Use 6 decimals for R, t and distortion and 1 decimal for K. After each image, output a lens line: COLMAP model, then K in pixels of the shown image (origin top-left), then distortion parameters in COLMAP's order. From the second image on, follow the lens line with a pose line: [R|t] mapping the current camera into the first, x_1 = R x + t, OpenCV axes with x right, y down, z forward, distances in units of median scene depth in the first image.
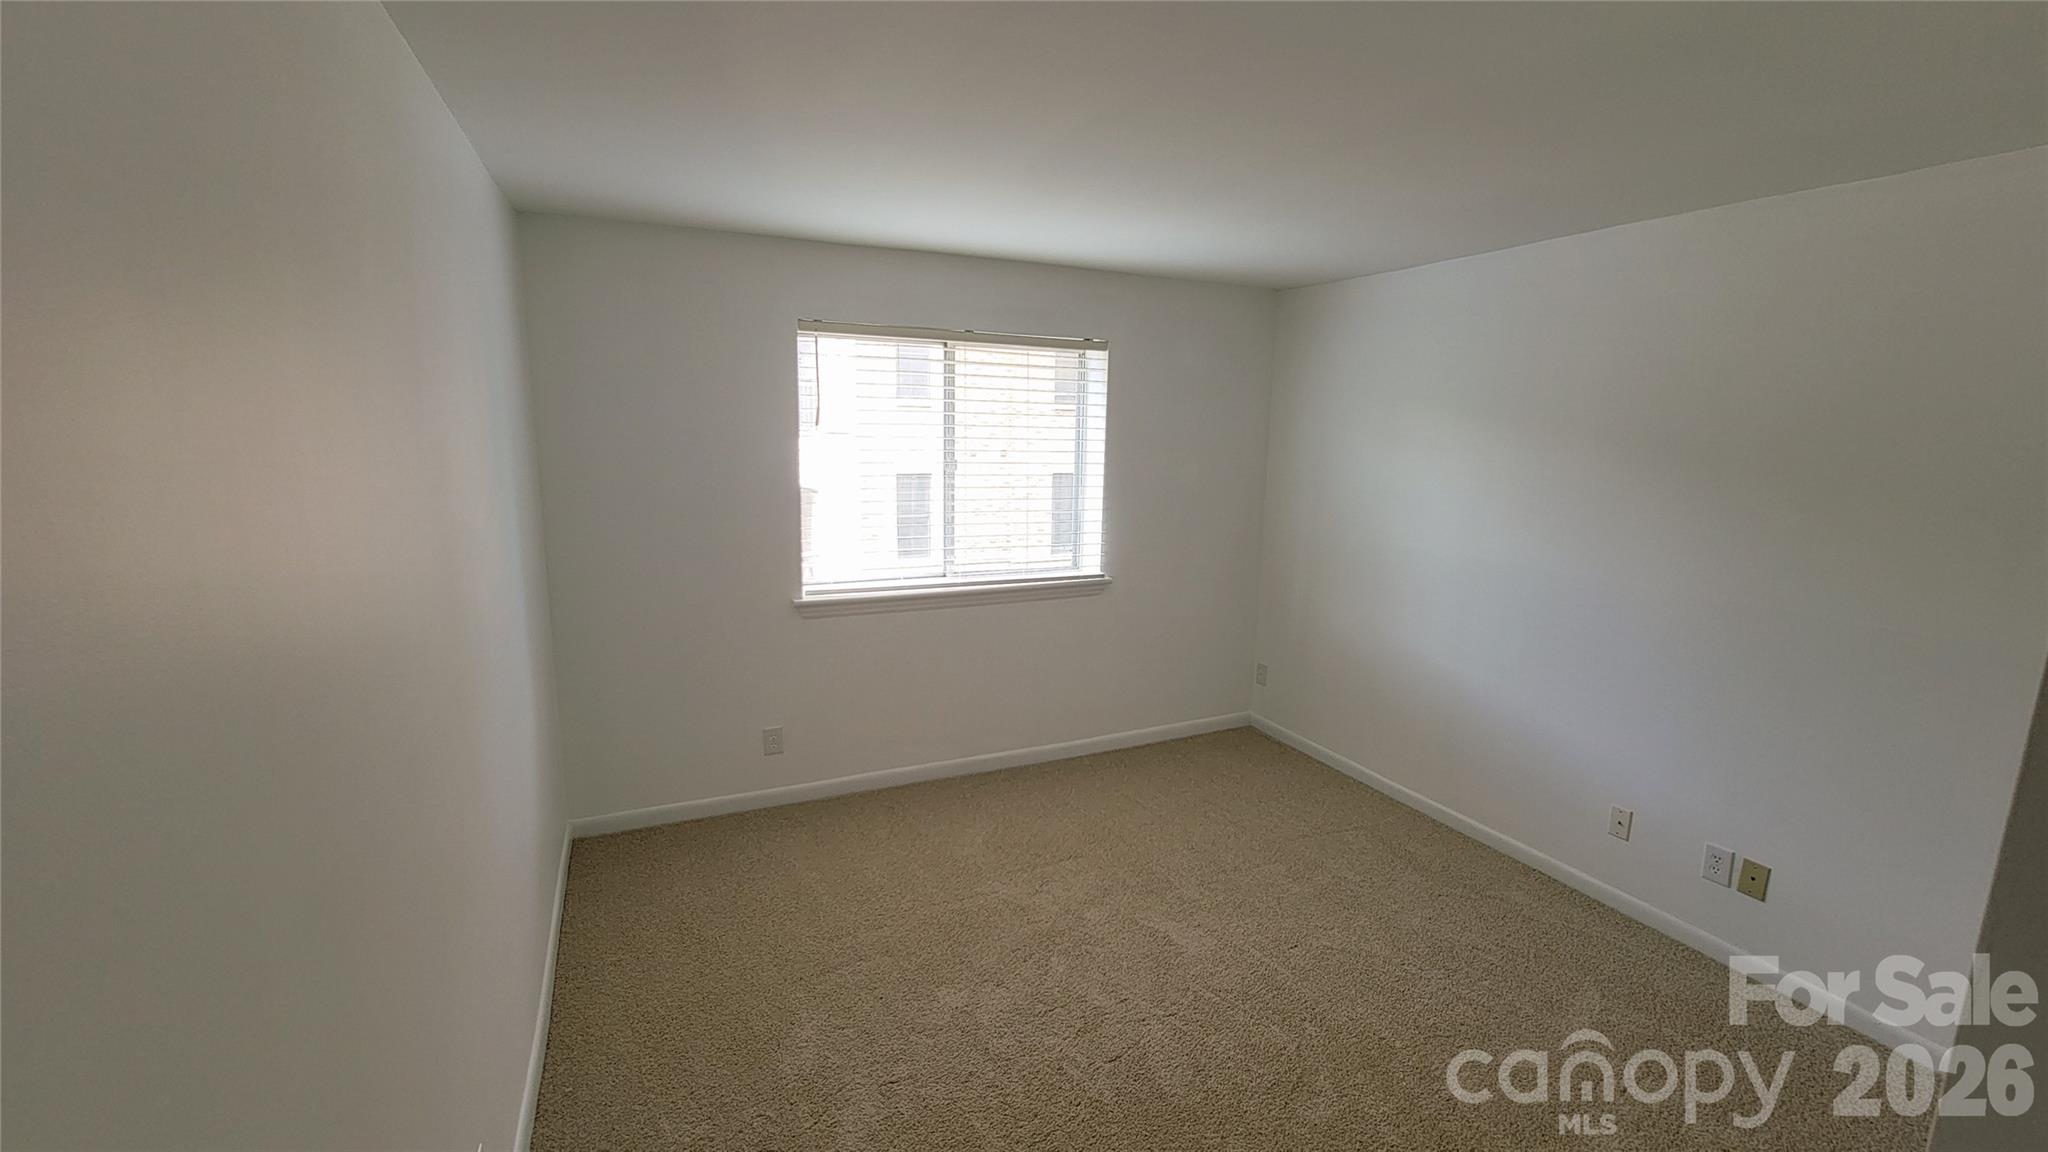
lens RADIAL K [[840.5, 0, 1032.0], [0, 840.5, 570.8], [0, 0, 1]] dist [-0.007050, 0.004903]
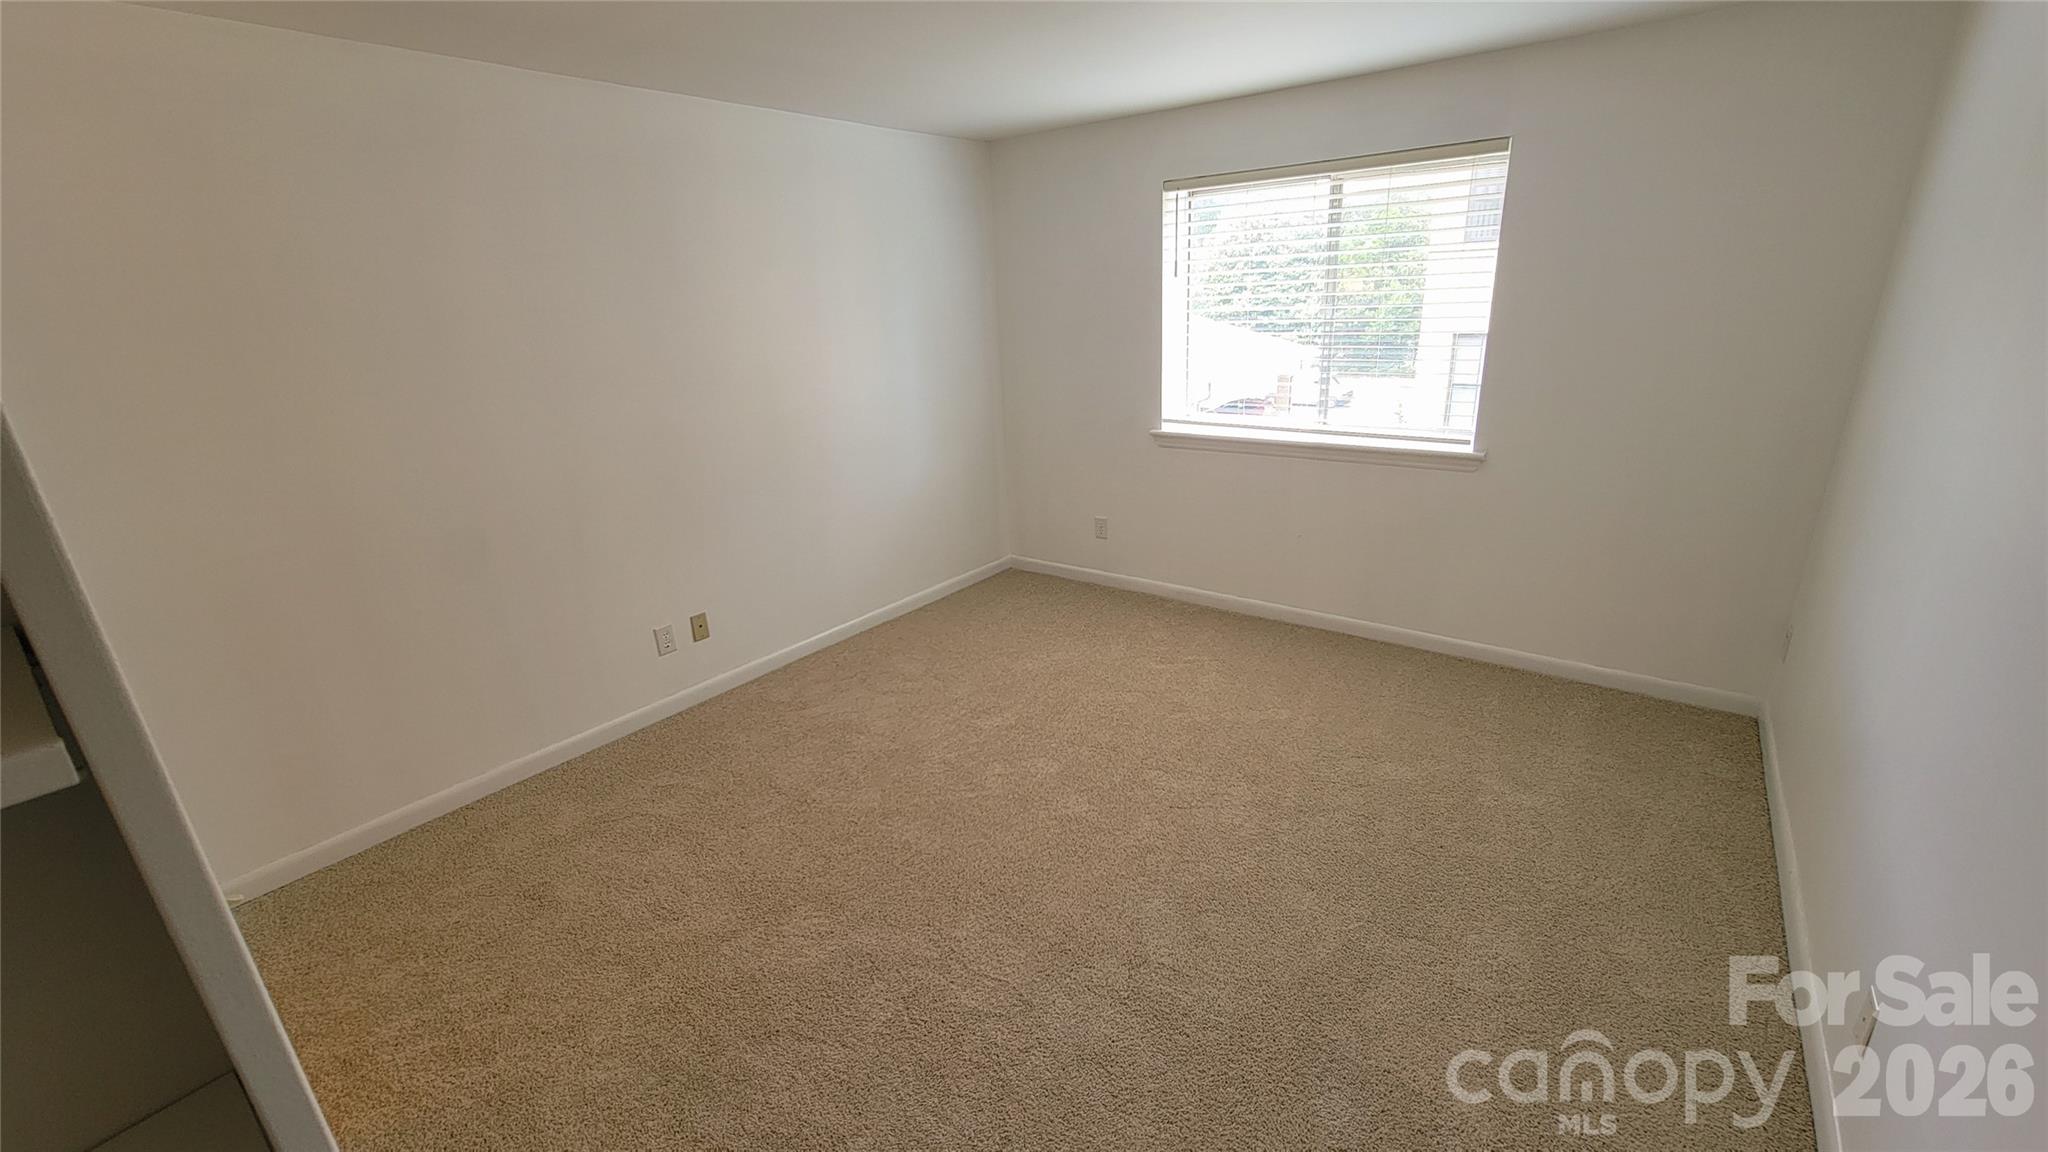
lens RADIAL K [[833.4, 0, 1032.2], [0, 833.4, 577.8], [0, 0, 1]] dist [-0.004589, 0.000698]
pose [[0.446410, 0.260652, -0.856025, 0.706507], [-0.091943, 0.964933, 0.245865, -0.039757], [0.890093, -0.031051, 0.454721, 0.298342]]
